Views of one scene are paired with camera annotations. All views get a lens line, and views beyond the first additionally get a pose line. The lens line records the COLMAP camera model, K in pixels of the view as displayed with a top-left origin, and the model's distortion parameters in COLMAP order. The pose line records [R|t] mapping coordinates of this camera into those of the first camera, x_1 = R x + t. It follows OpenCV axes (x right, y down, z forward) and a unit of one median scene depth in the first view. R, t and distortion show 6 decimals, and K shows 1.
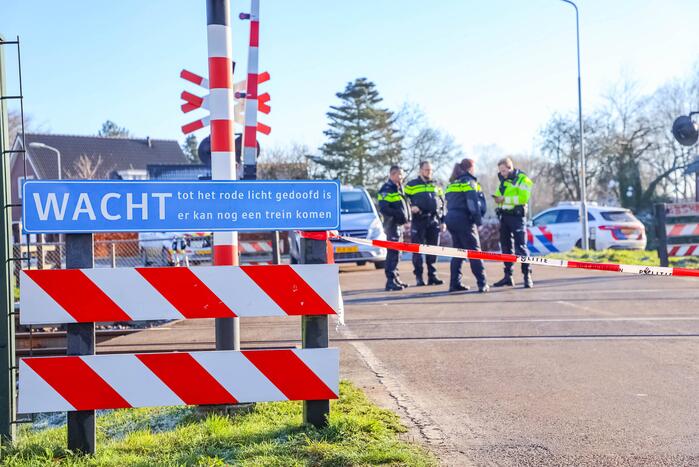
lens RADIAL K [[1802.7, 0, 349.5], [0, 1802.7, 233.5], [0, 0, 1]] dist [0.388980, -0.025778]
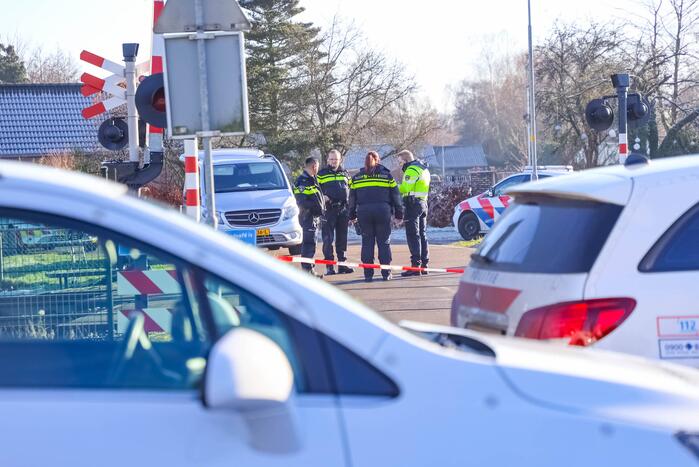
lens RADIAL K [[1802.7, 0, 349.5], [0, 1802.7, 233.5], [0, 0, 1]] dist [0.388980, -0.025778]
pose [[0.998738, -0.008190, 0.049543, 0.000251], [0.007885, 0.999949, 0.006341, 0.008580], [-0.049592, -0.005942, 0.998752, 0.290470]]
